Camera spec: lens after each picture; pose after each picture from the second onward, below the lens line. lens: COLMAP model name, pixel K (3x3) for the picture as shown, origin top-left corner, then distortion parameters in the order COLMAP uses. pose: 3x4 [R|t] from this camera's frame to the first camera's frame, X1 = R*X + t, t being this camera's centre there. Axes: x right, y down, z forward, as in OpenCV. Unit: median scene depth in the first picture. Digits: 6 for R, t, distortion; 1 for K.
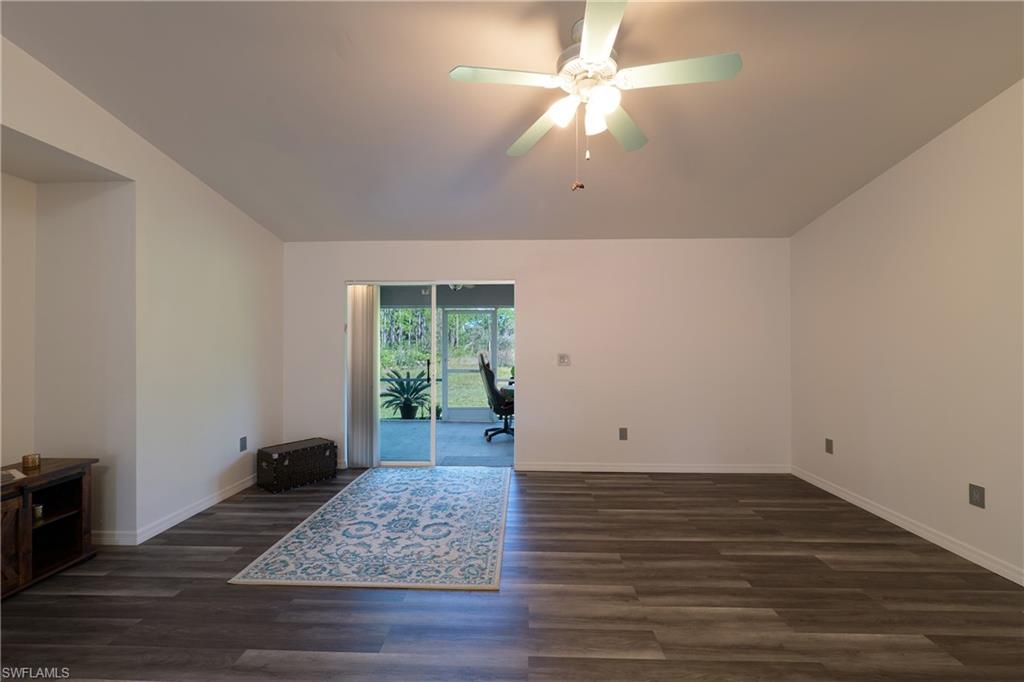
lens RADIAL K [[416.6, 0, 508.4], [0, 416.6, 339.7], [0, 0, 1]] dist [-0.010960, 0.003252]
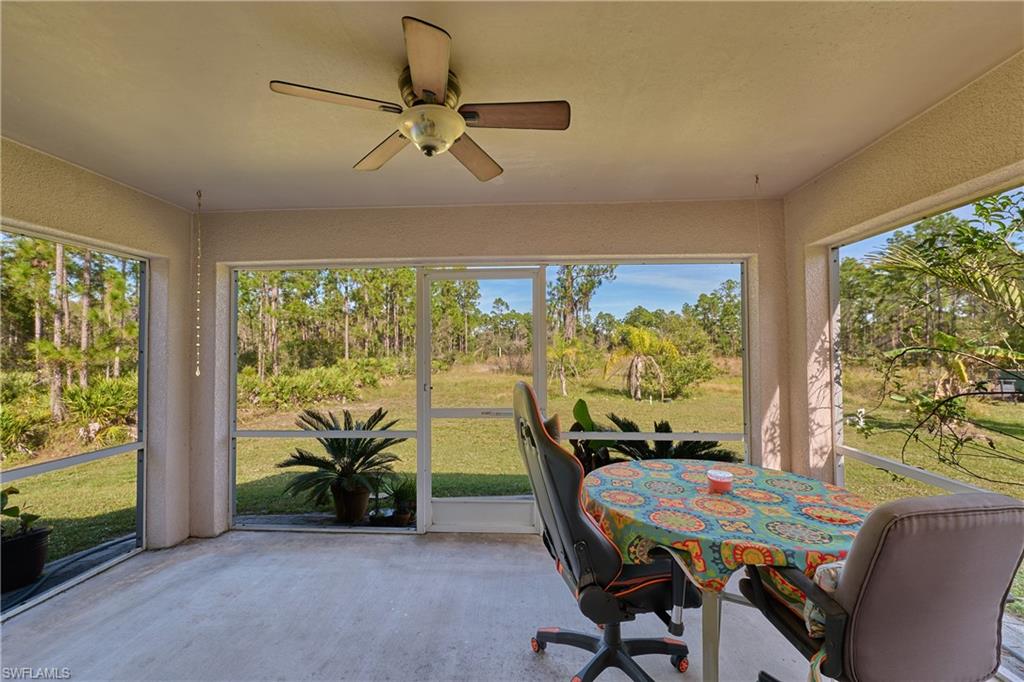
lens RADIAL K [[416.6, 0, 510.2], [0, 416.6, 340.2], [0, 0, 1]] dist [-0.010960, 0.003252]
pose [[0.999783, -0.009299, -0.018626, -0.144722], [0.009071, 0.999883, -0.012316, 0.019033], [0.018738, 0.012144, 0.999751, 1.519072]]
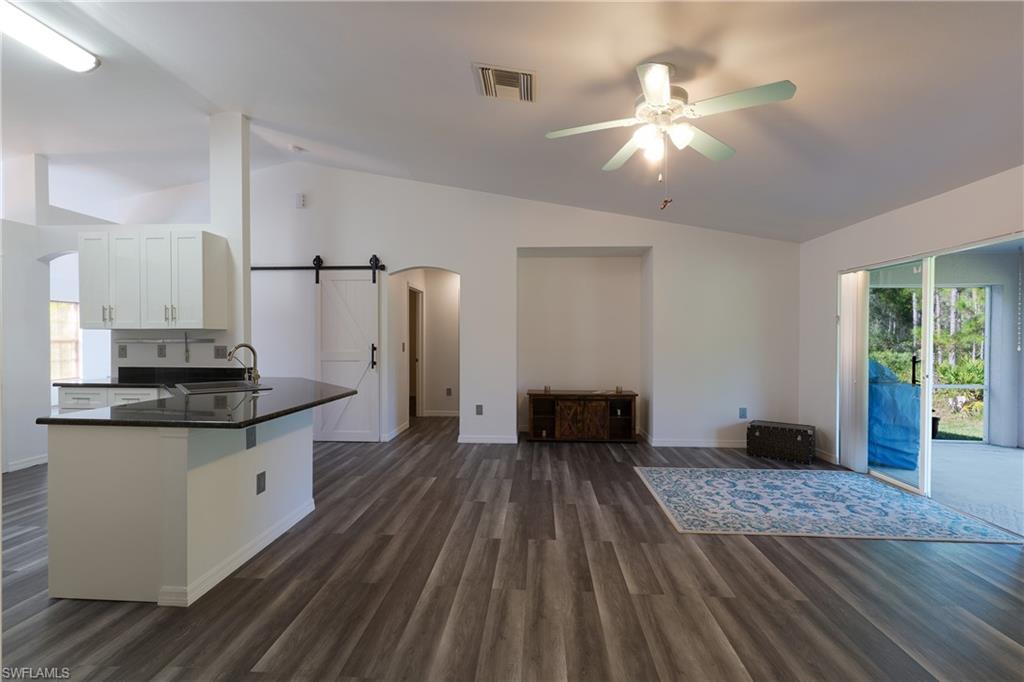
lens RADIAL K [[445.5, 0, 514.4], [0, 445.5, 341.5], [0, 0, 1]] dist [-0.000804, 0.002715]
pose [[-0.023674, 0.012662, -0.999640, 1.018703], [0.007327, 0.999895, 0.012491, 0.005514], [0.999693, -0.007029, -0.023765, 0.417855]]
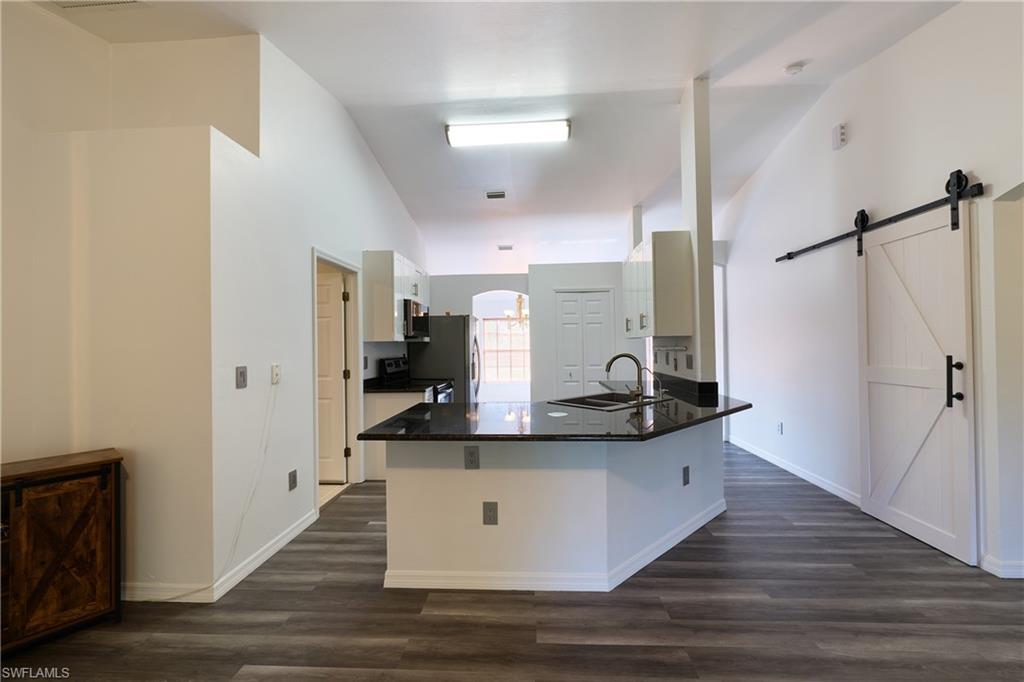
lens RADIAL K [[416.6, 0, 510.5], [0, 416.6, 340.5], [0, 0, 1]] dist [-0.010960, 0.003252]
pose [[-0.999663, 0.015782, 0.020633, 0.023325], [0.015364, 0.999676, -0.020278, 0.006788], [-0.020946, -0.019955, -0.999581, 0.640502]]
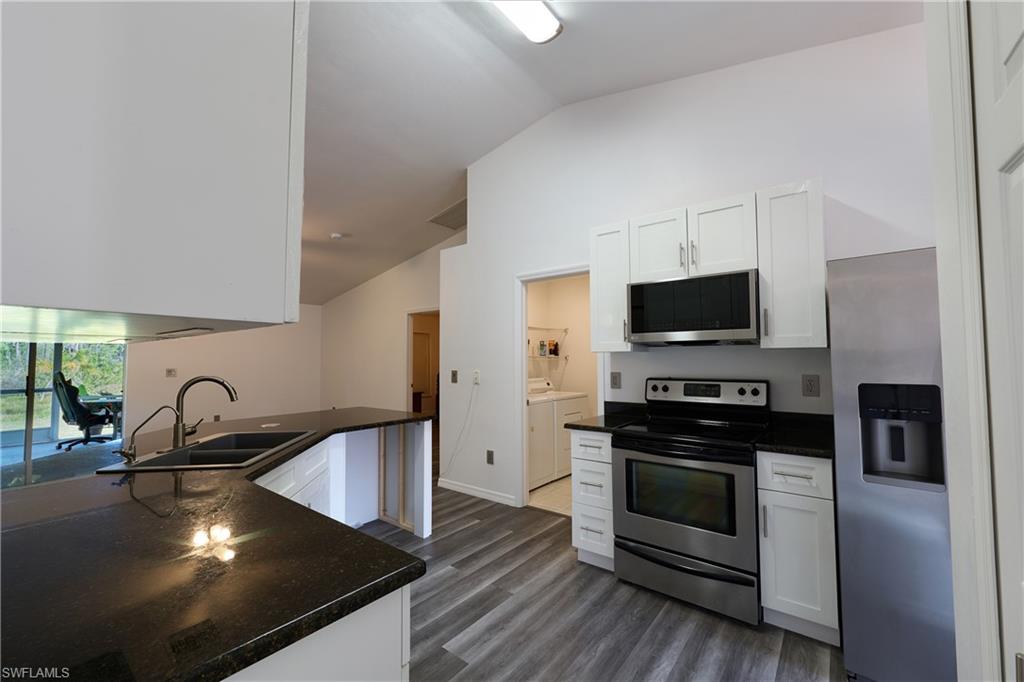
lens RADIAL K [[416.6, 0, 511.0], [0, 416.6, 339.9], [0, 0, 1]] dist [-0.010960, 0.003252]
pose [[0.591431, 0.035917, 0.805555, -0.504450], [-0.002857, 0.999095, -0.042448, -0.012657], [-0.806351, 0.022804, 0.590998, -1.236651]]
